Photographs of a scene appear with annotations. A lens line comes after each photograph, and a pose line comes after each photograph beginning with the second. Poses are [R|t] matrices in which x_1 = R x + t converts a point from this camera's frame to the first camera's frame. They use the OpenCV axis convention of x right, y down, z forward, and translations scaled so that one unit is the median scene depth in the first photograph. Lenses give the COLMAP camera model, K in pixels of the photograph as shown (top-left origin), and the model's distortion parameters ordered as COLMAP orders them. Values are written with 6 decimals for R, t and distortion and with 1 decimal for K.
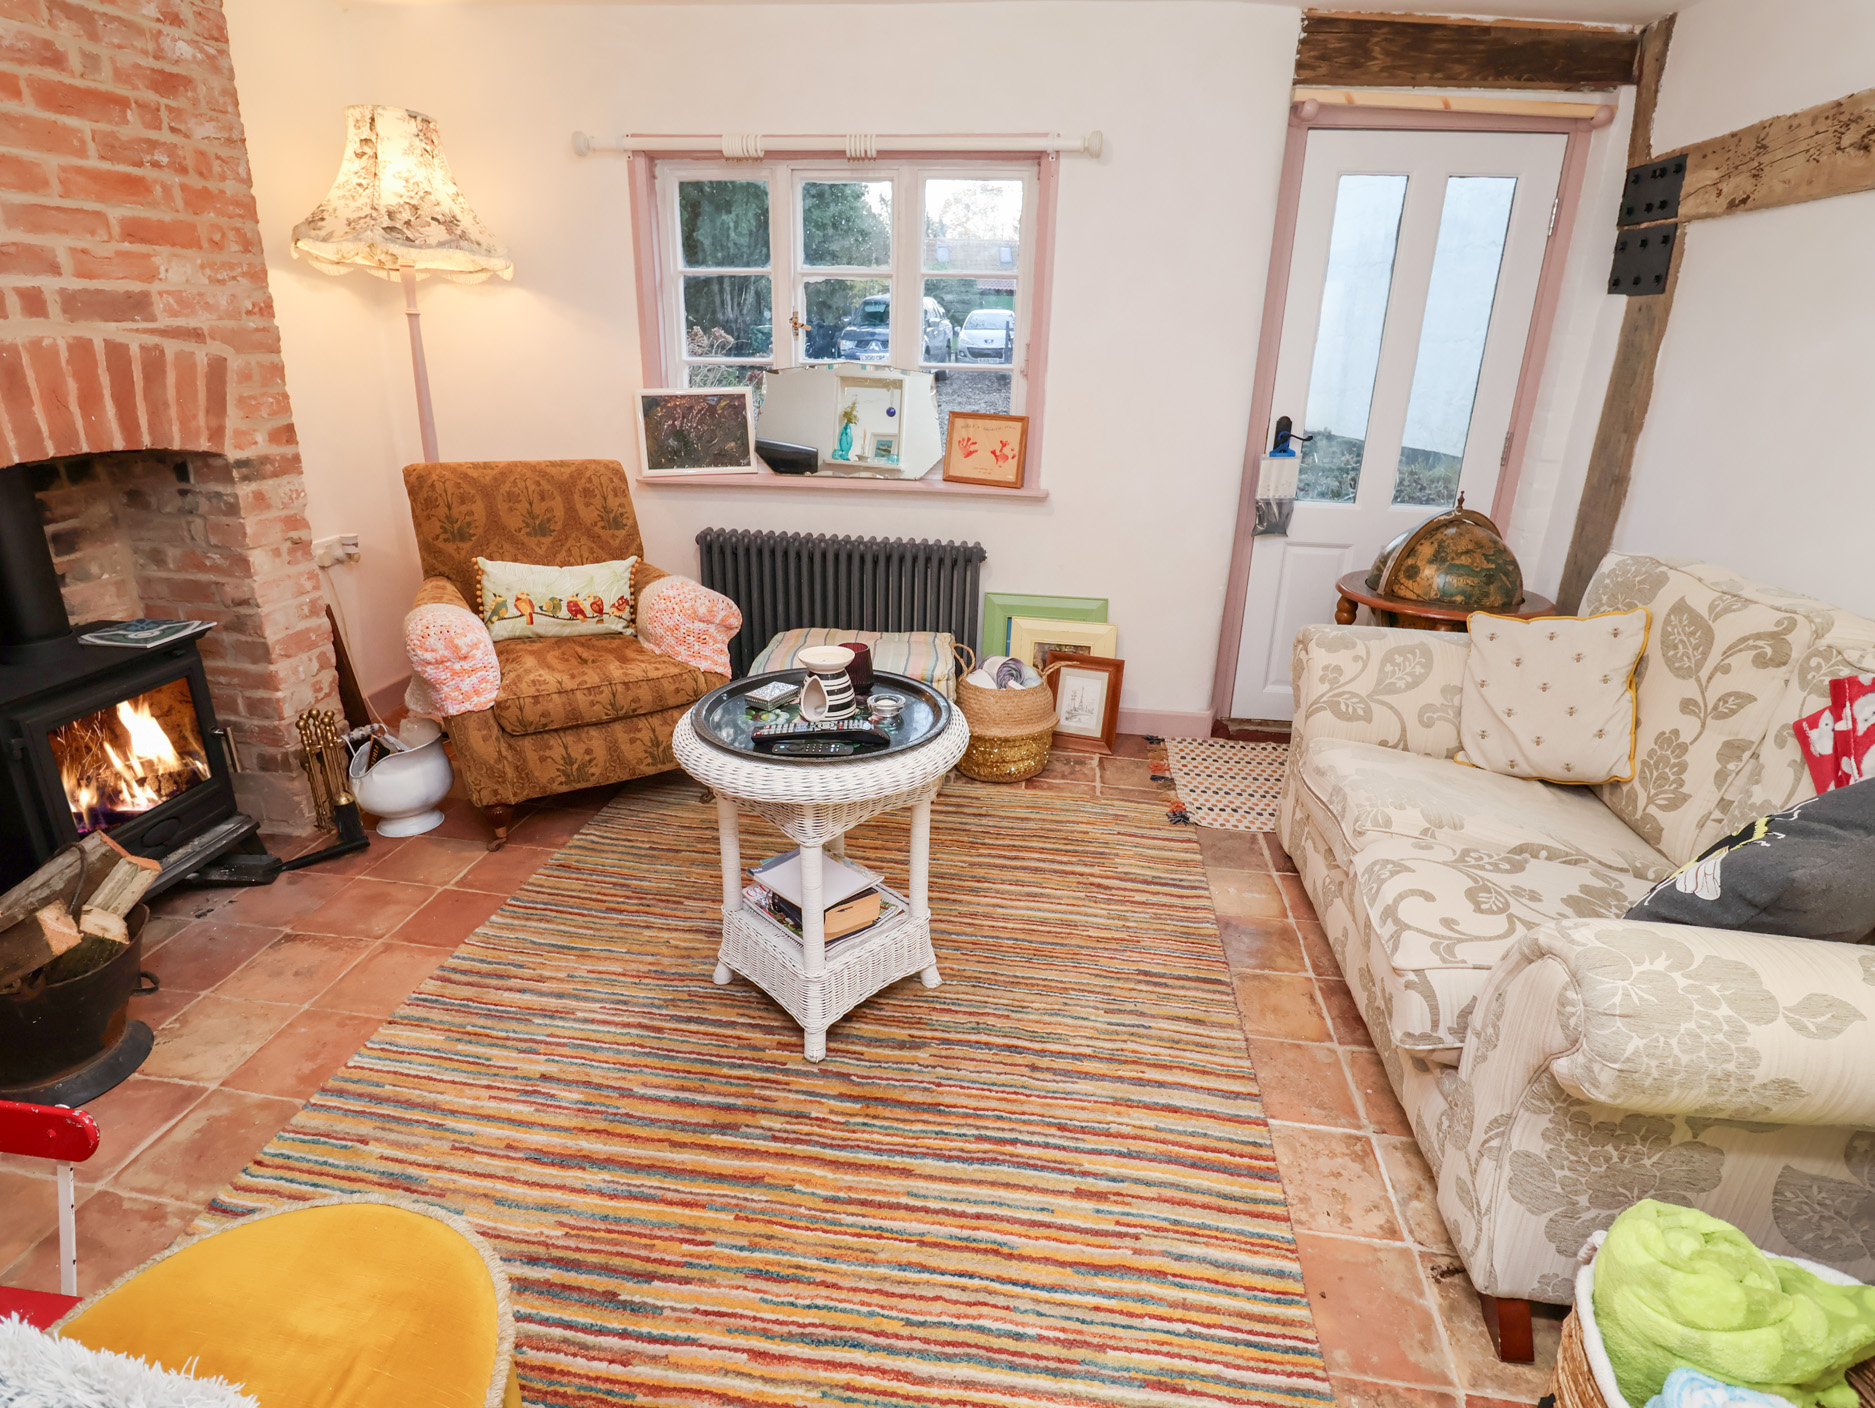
lens RADIAL K [[1012.8, 0, 941.6], [0, 1012.8, 704.6], [0, 0, 1]] dist [-0.020812, -0.003841]
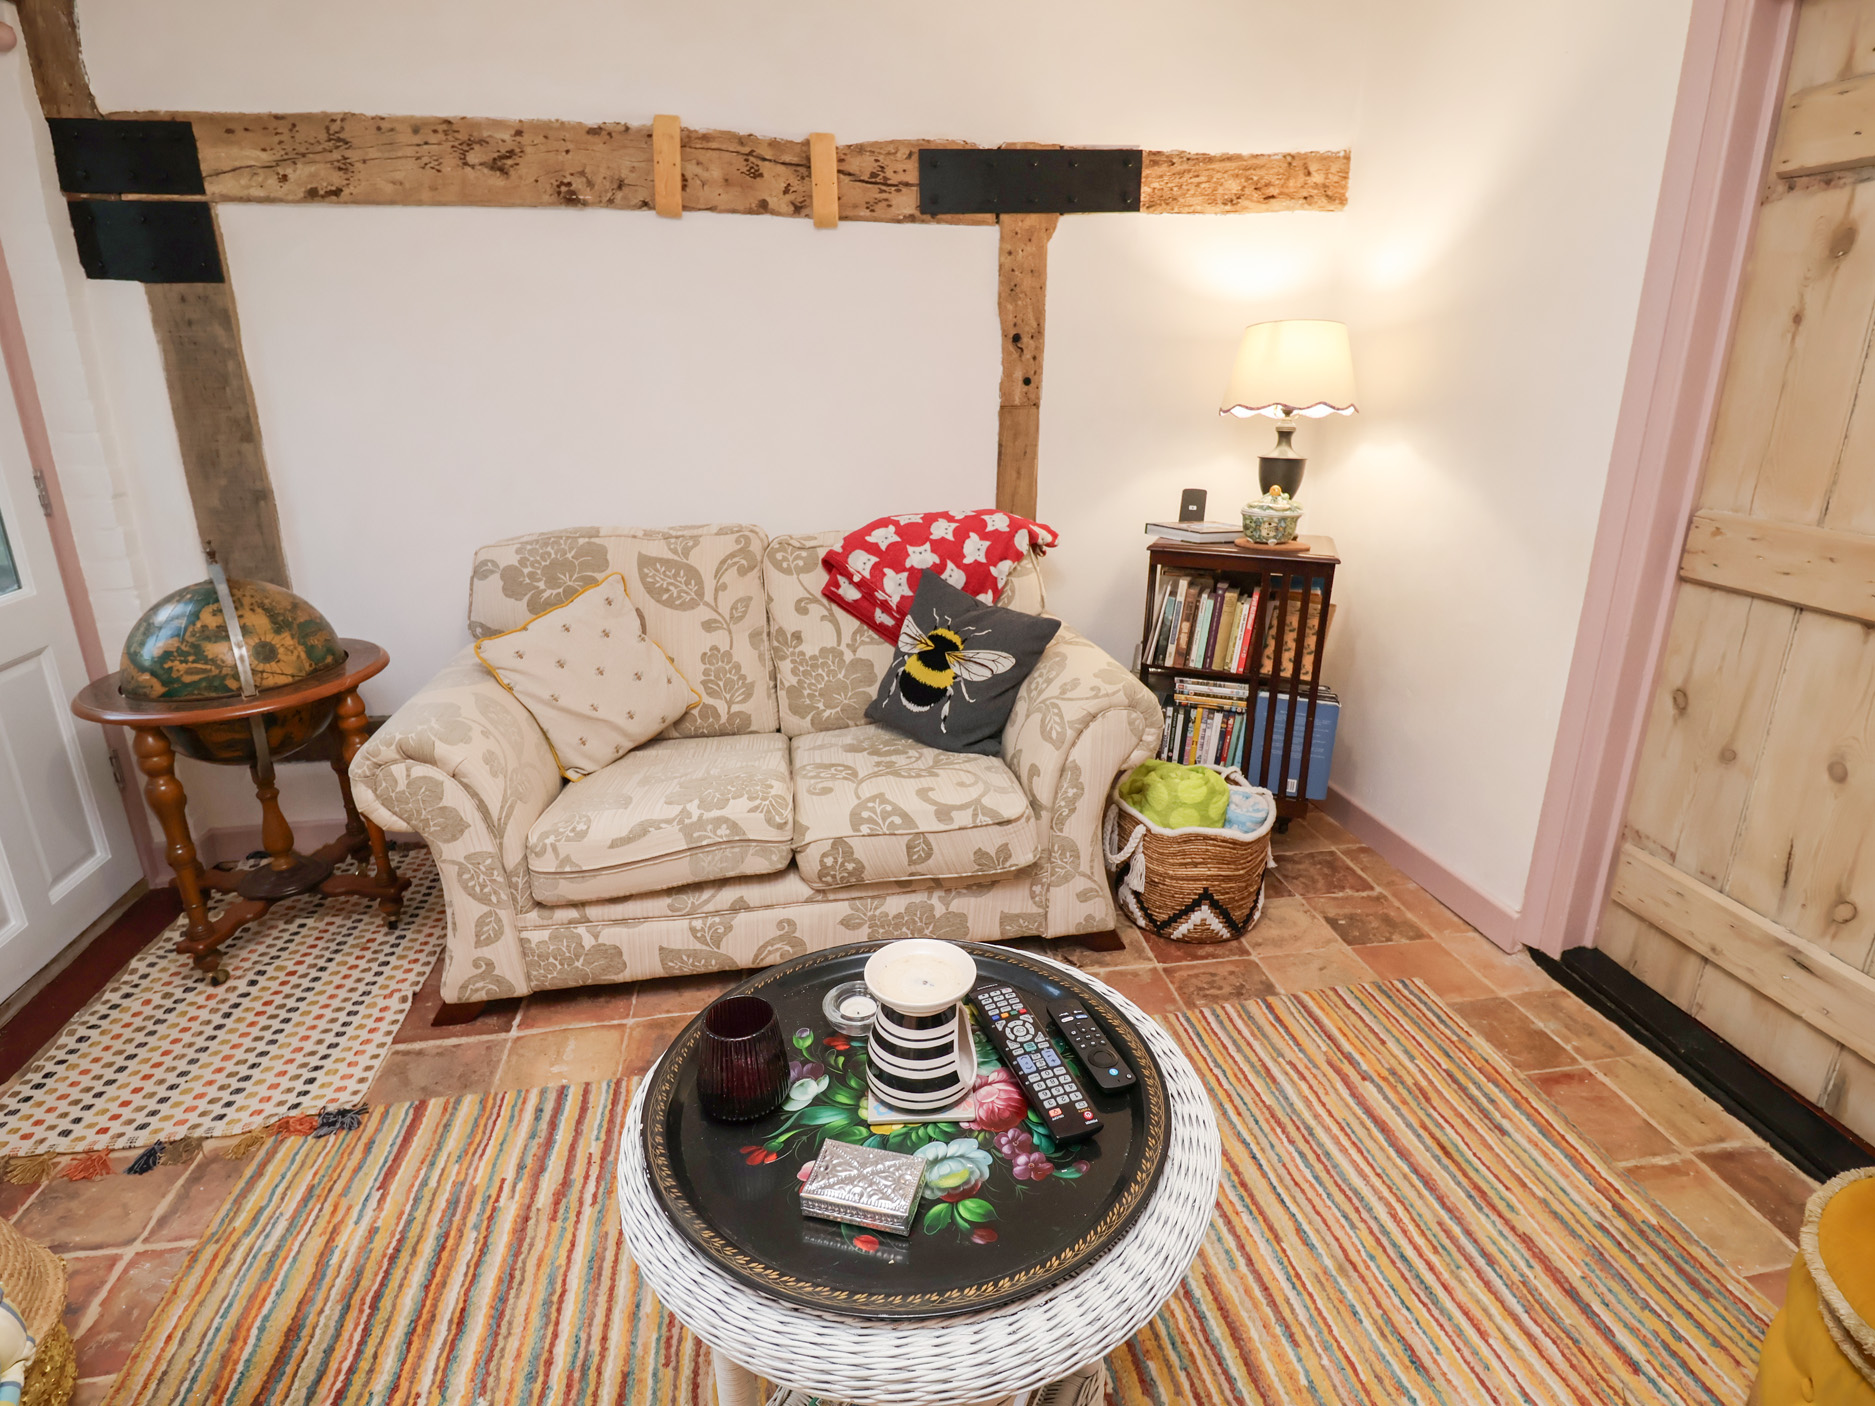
lens RADIAL K [[1012.8, 0, 938.3], [0, 1012.8, 700.6], [0, 0, 1]] dist [-0.020812, -0.003841]
pose [[-0.328616, -0.314149, 0.890686, -0.516172], [0.317244, 0.851551, 0.417393, -0.363686], [-0.889588, 0.419727, -0.180171, 1.030122]]
